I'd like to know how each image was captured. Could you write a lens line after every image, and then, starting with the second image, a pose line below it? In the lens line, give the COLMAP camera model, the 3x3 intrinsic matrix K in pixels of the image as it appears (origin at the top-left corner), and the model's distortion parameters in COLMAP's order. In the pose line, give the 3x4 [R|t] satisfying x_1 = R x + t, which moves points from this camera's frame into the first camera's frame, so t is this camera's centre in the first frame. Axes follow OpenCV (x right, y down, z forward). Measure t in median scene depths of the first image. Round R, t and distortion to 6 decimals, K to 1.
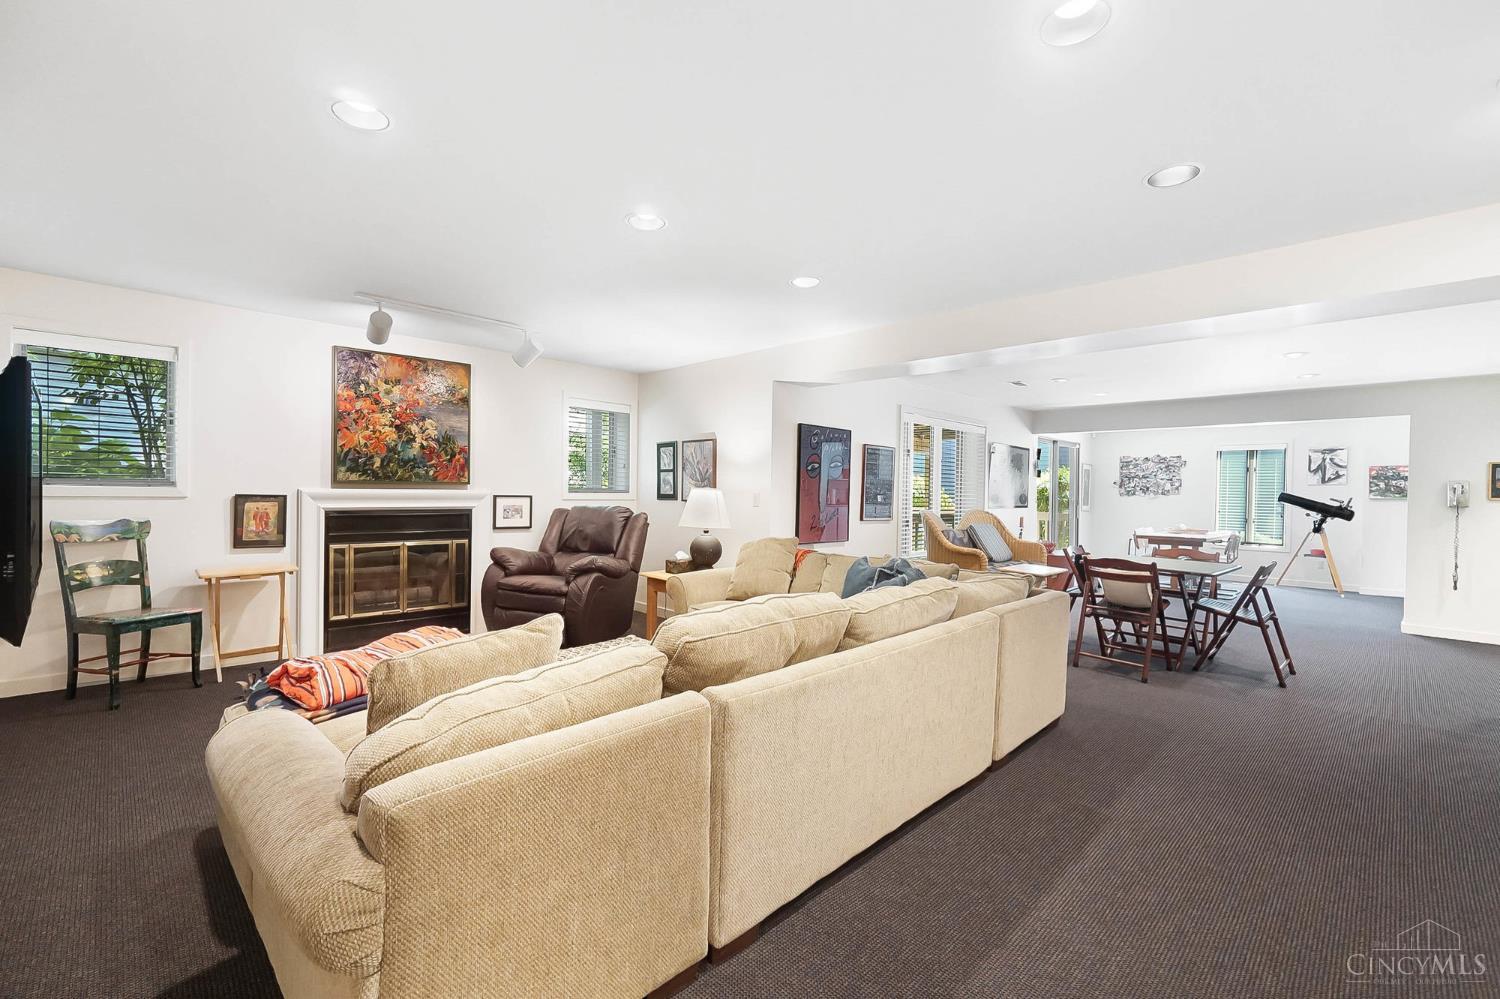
lens RADIAL K [[642.9, 0, 756.7], [0, 642.9, 499.2], [0, 0, 1]] dist [-0.002148, 0.000051]
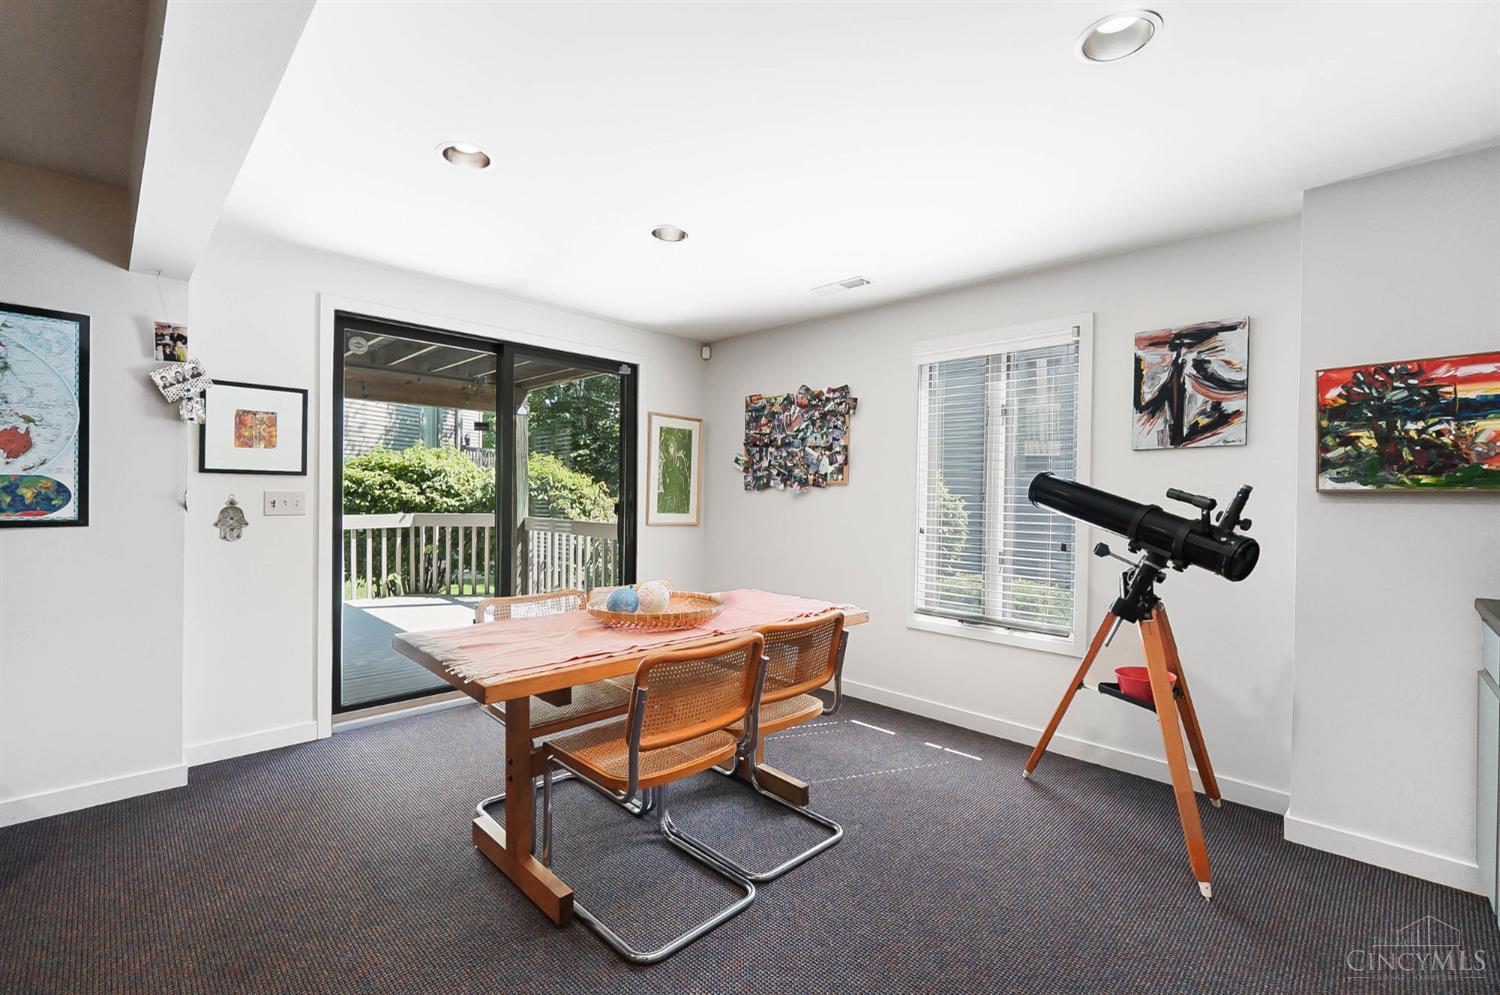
lens RADIAL K [[642.9, 0, 743.1], [0, 642.9, 494.7], [0, 0, 1]] dist [-0.002148, 0.000051]
pose [[0.999995, -0.002343, 0.002063, 0.678878], [0.002364, 0.999945, -0.010199, 0.002332], [-0.002039, 0.010204, 0.999946, 0.697142]]
